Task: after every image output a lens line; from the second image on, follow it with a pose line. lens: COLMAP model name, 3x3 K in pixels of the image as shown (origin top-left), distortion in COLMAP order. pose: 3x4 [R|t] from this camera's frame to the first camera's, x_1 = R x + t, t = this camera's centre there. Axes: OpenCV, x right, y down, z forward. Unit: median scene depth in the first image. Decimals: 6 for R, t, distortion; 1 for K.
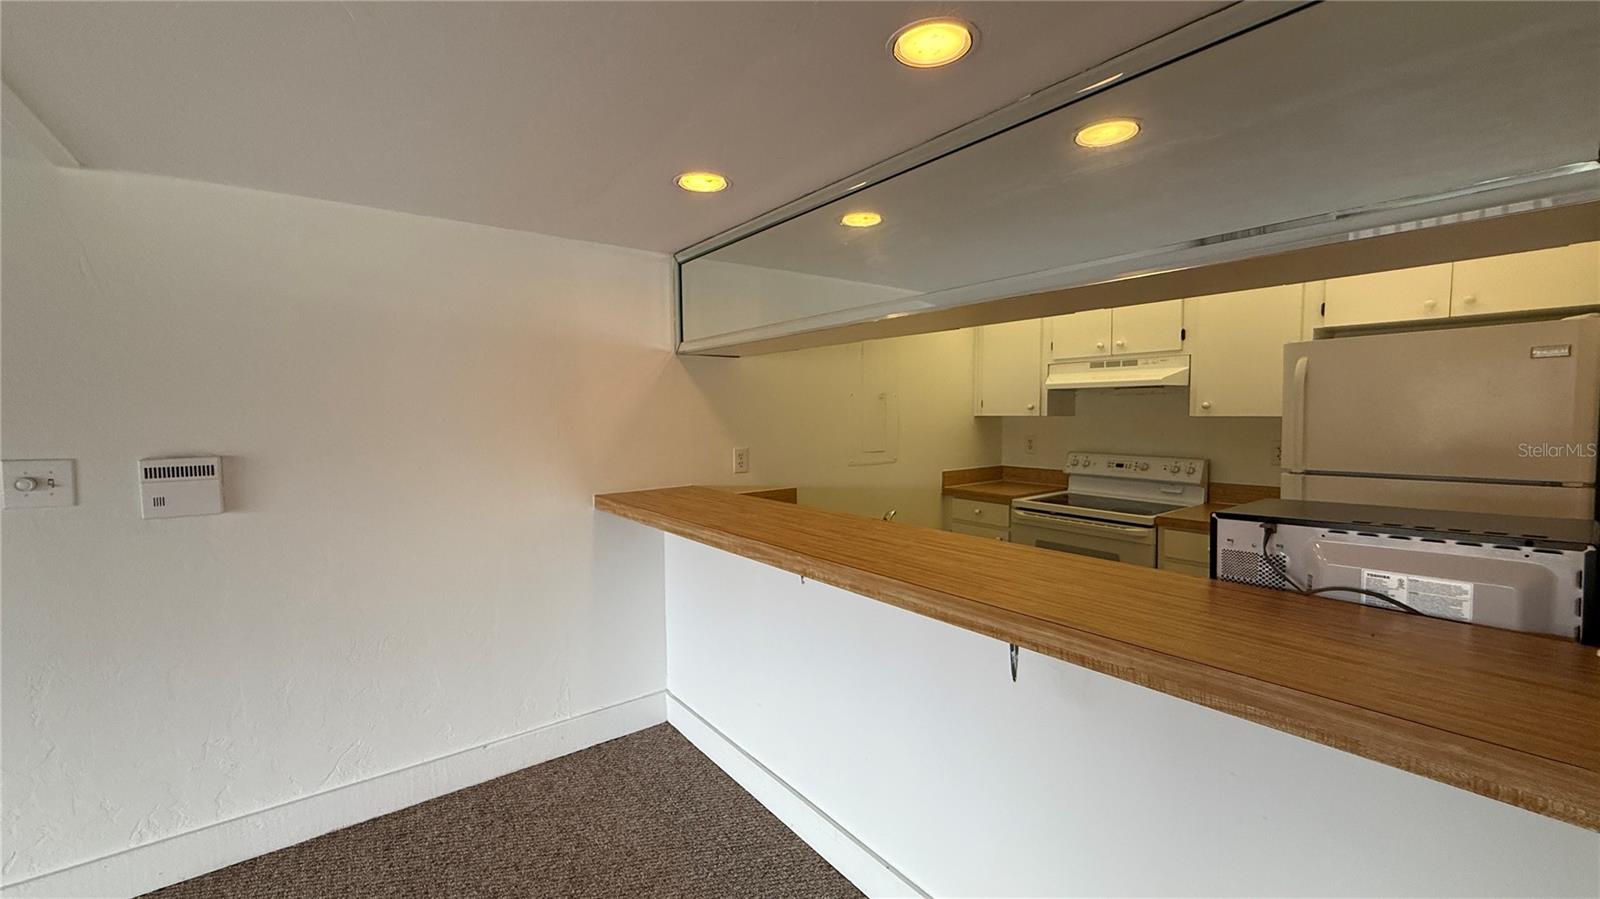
lens RADIAL K [[636.9, 0, 797.4], [0, 636.9, 450.2], [0, 0, 1]] dist [-0.000481, 0.000373]
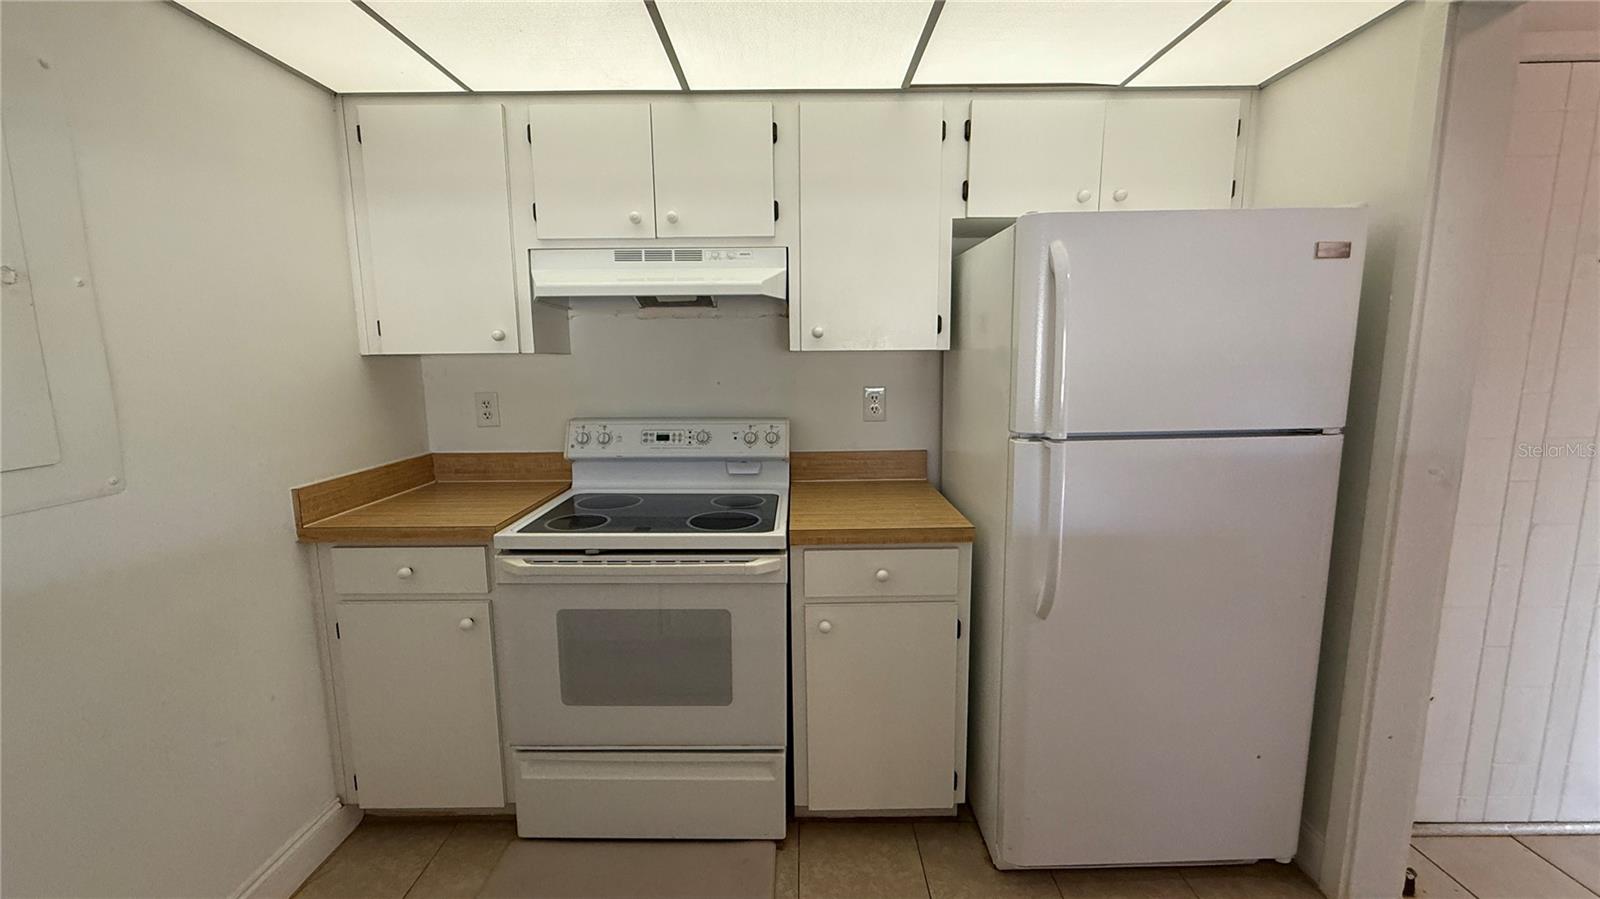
lens RADIAL K [[636.9, 0, 797.4], [0, 636.9, 450.2], [0, 0, 1]] dist [-0.000481, 0.000373]
pose [[0.606217, -0.112704, 0.787273, 0.118079], [0.052331, 0.993415, 0.101918, -0.018786], [-0.793575, -0.020586, 0.608124, 0.556028]]
